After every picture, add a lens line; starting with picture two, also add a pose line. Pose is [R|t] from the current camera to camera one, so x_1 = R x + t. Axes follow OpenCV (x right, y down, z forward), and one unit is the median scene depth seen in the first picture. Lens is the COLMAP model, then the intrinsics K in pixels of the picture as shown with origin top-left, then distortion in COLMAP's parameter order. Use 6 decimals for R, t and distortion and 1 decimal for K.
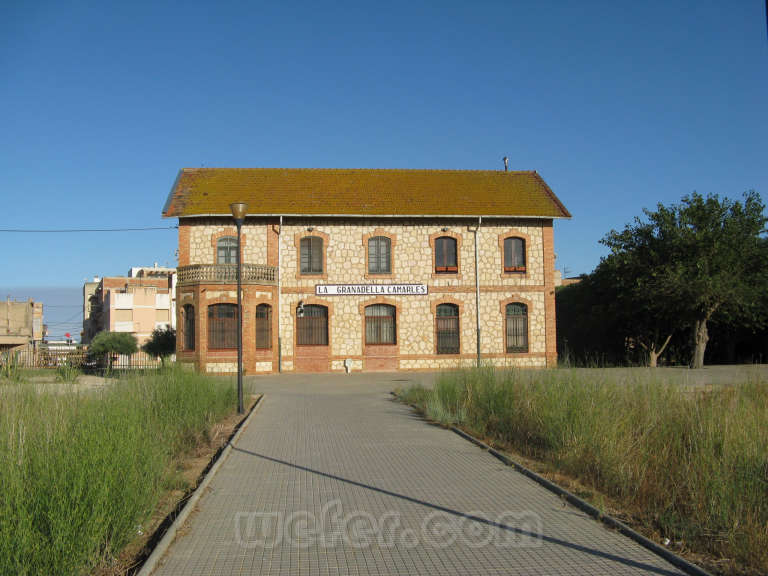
lens RADIAL K [[789.8, 0, 384.0], [0, 789.8, 288.0], [0, 0, 1]] dist [-0.176033, 0.186643]
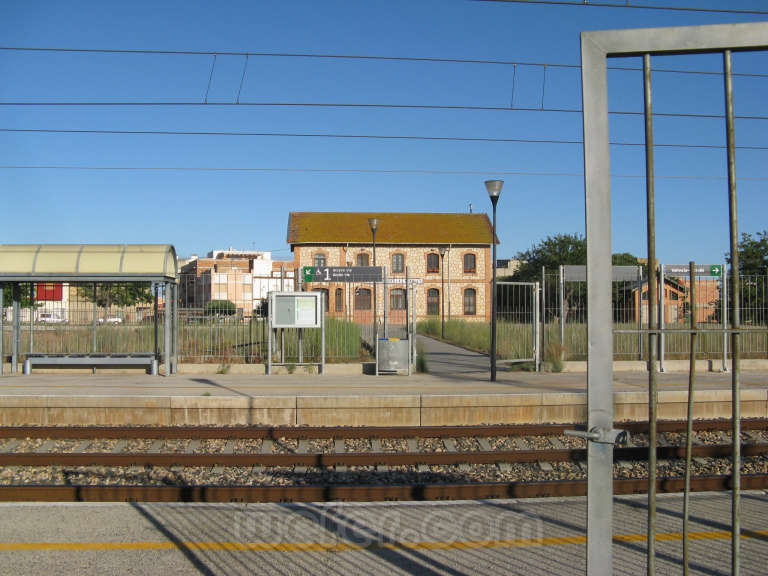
lens RADIAL K [[789.8, 0, 384.0], [0, 789.8, 288.0], [0, 0, 1]] dist [-0.176033, 0.186643]
pose [[0.999530, 0.012229, -0.028128, 0.014771], [-0.011059, 0.999083, 0.041371, -0.059930], [0.028608, -0.041040, 0.998748, -0.921885]]
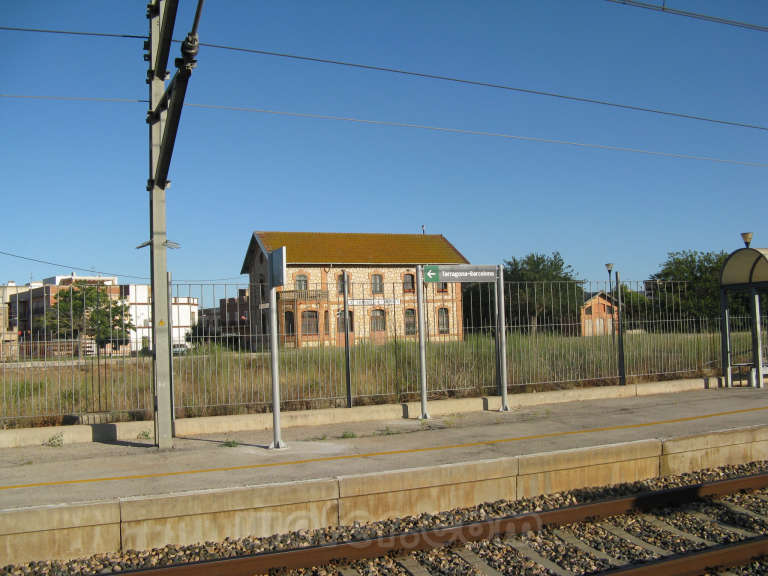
lens RADIAL K [[789.8, 0, 384.0], [0, 789.8, 288.0], [0, 0, 1]] dist [-0.176033, 0.186643]
pose [[0.952479, -0.003810, 0.304580, -0.568552], [0.001290, 0.999963, 0.008476, -0.047462], [-0.304602, -0.007680, 0.952449, -0.813544]]
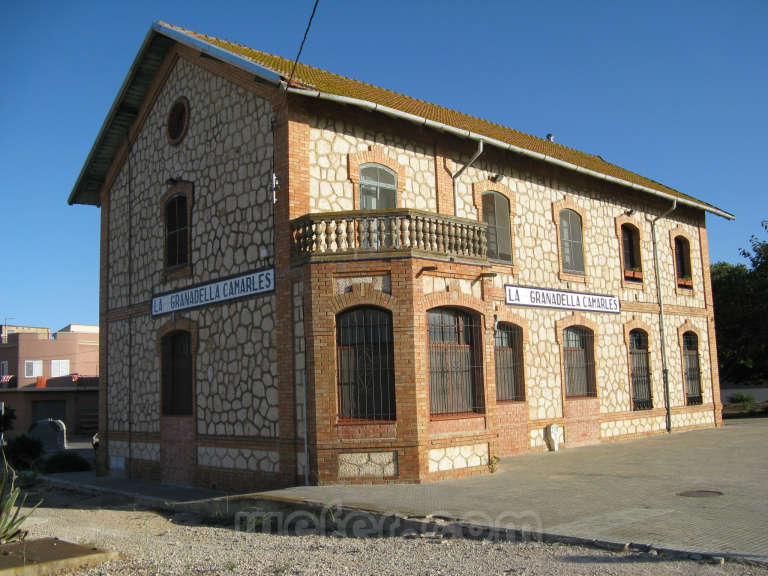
lens RADIAL K [[789.8, 0, 384.0], [0, 789.8, 288.0], [0, 0, 1]] dist [-0.176033, 0.186643]
pose [[0.804813, 0.064202, 0.590046, -0.451662], [-0.018457, 0.996359, -0.083238, 0.042404], [-0.593241, 0.056101, 0.803068, 0.625012]]
